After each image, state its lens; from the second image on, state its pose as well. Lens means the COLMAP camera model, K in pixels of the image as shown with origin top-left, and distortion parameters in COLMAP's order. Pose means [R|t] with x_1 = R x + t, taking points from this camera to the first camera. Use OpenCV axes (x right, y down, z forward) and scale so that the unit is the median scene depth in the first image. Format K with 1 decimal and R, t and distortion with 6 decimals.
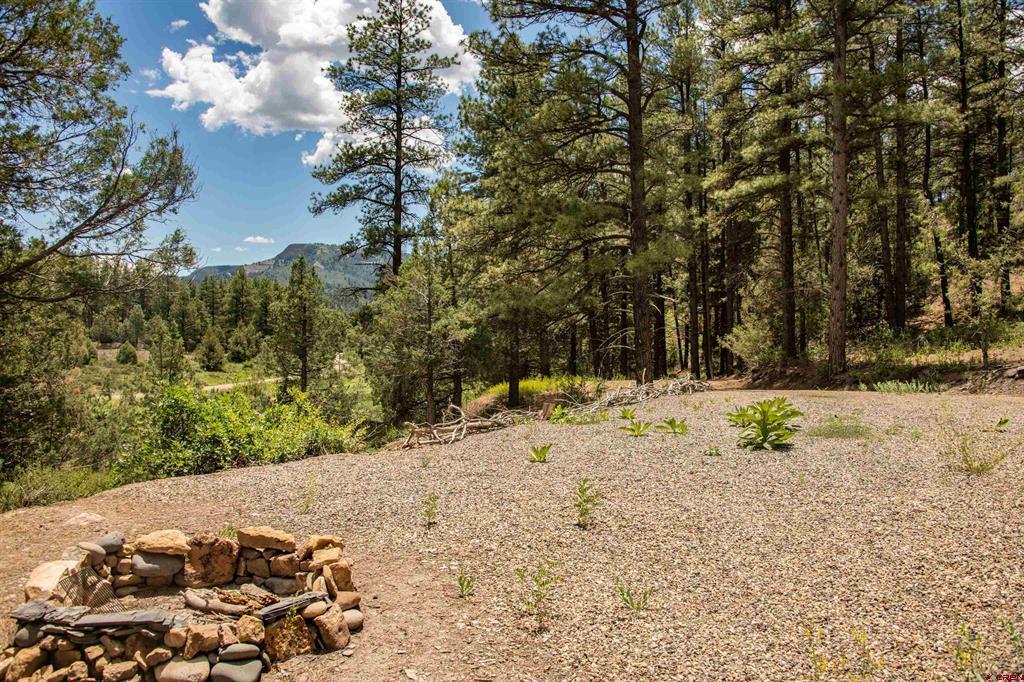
lens RADIAL K [[822.0, 0, 512.0], [0, 822.0, 341.0], [0, 0, 1]] dist [-0.139676, 0.085882]
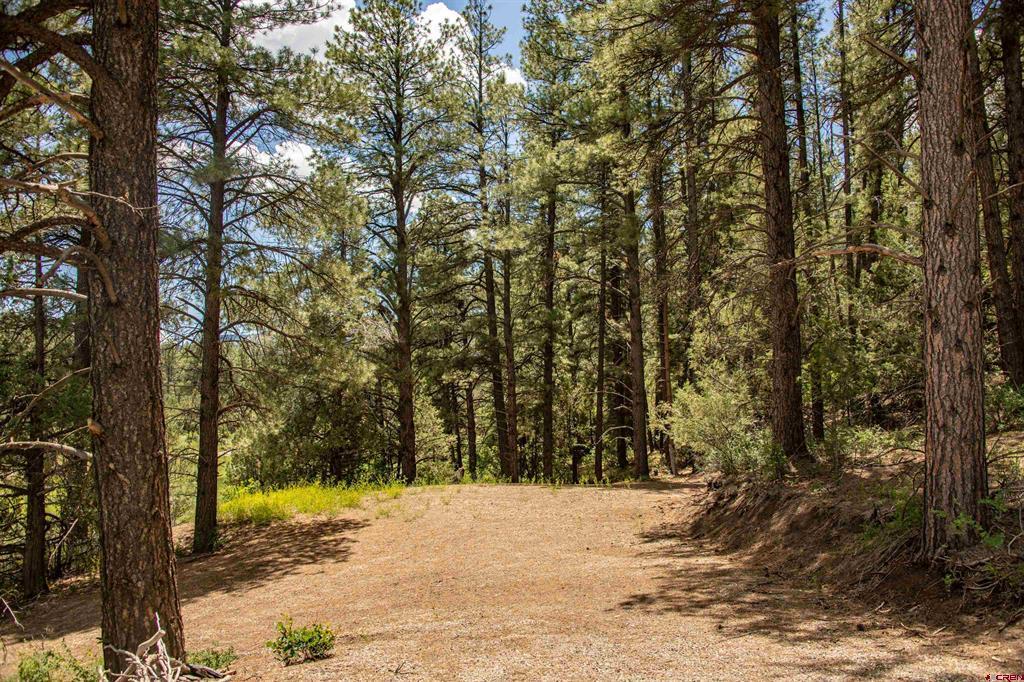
lens RADIAL K [[822.0, 0, 512.0], [0, 822.0, 341.0], [0, 0, 1]] dist [-0.139676, 0.085882]
pose [[0.999940, -0.009118, -0.006039, 0.198905], [0.008568, 0.996298, -0.085539, -0.004115], [0.006796, 0.085482, 0.996317, 0.570164]]
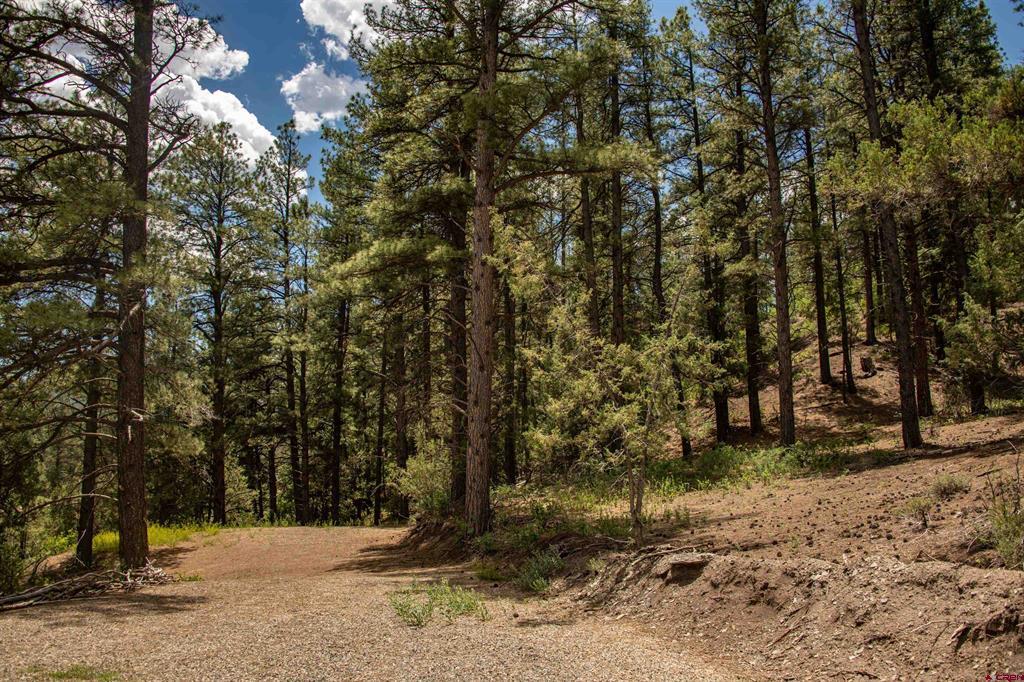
lens RADIAL K [[822.0, 0, 512.0], [0, 822.0, 341.0], [0, 0, 1]] dist [-0.139676, 0.085882]
pose [[0.974451, 0.017620, 0.223910, 0.220106], [0.015896, 0.989008, -0.147002, -0.013154], [-0.224039, 0.146806, 0.963460, 0.265108]]
